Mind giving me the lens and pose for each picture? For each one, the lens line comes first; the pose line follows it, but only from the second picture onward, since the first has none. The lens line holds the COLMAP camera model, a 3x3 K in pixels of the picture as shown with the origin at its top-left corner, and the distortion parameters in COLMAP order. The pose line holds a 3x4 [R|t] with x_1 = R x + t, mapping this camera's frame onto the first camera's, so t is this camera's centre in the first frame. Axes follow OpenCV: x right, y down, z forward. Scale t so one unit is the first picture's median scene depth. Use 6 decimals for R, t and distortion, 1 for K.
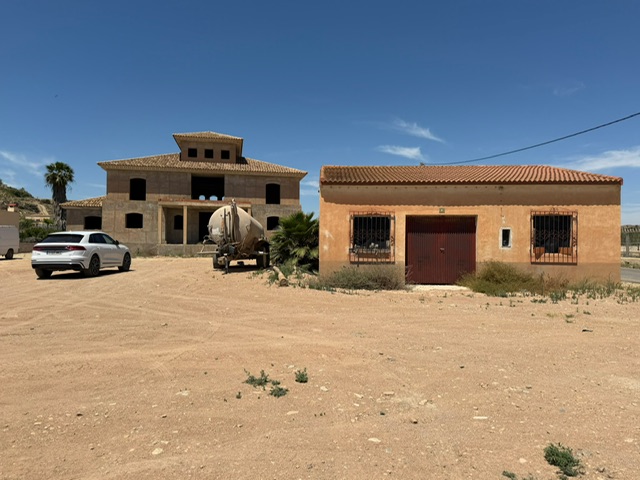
lens RADIAL K [[486.9, 0, 321.8], [0, 486.9, 241.2], [0, 0, 1]] dist [0.064199, 0.002629]
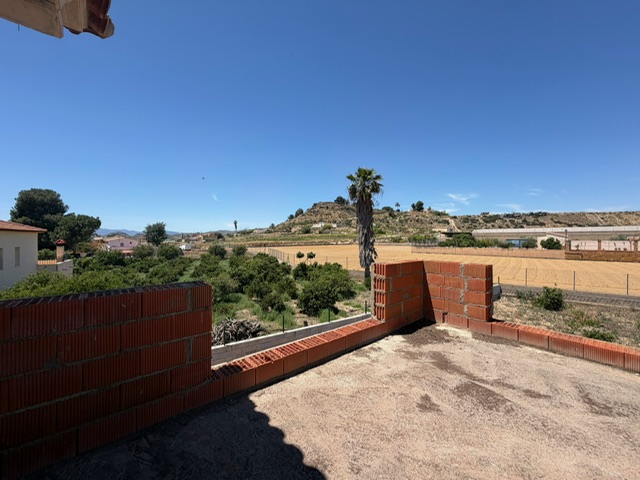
lens RADIAL K [[252.0, 0, 321.1], [0, 252.0, 239.7], [0, 0, 1]] dist [0.002359, 0.000232]
pose [[0.507550, -0.004625, -0.861610, -0.250790], [0.014872, 0.999884, 0.003393, -0.060270], [0.861494, -0.014536, 0.507560, 0.772117]]
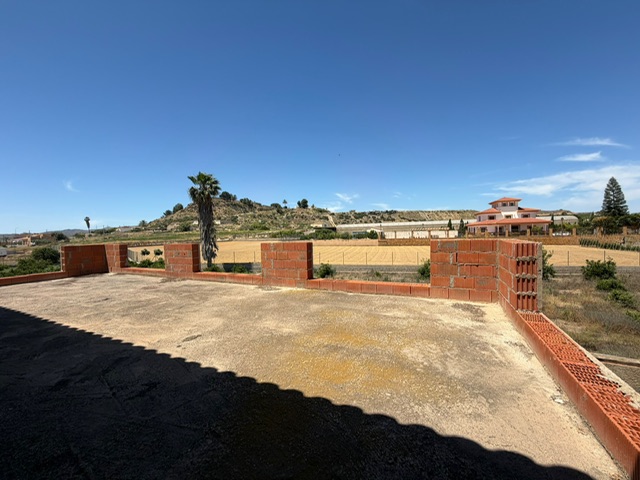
lens RADIAL K [[252.0, 0, 319.6], [0, 252.0, 240.6], [0, 0, 1]] dist [0.002359, 0.000232]
pose [[0.803625, -0.013367, -0.594986, -0.135688], [0.041900, 0.998538, 0.034159, -0.056304], [0.593660, -0.052381, 0.803010, 0.786513]]
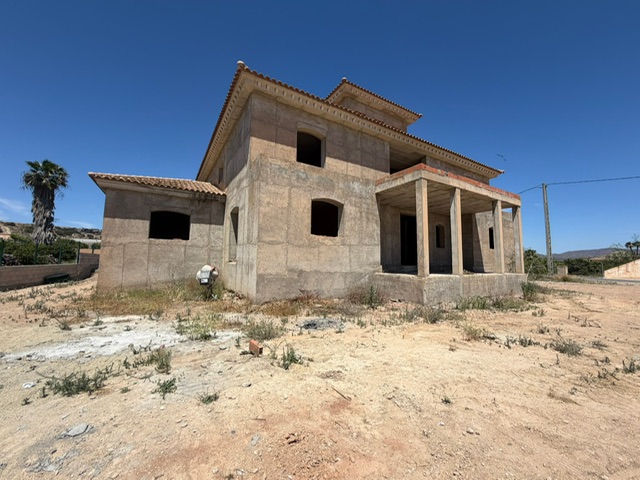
lens RADIAL K [[252.0, 0, 316.7], [0, 252.0, 240.3], [0, 0, 1]] dist [0.002359, 0.000232]
pose [[0.928313, 0.041771, 0.369447, -0.267684], [-0.014384, 0.996960, -0.076577, -0.003402], [-0.371522, 0.065773, 0.926091, 0.459823]]
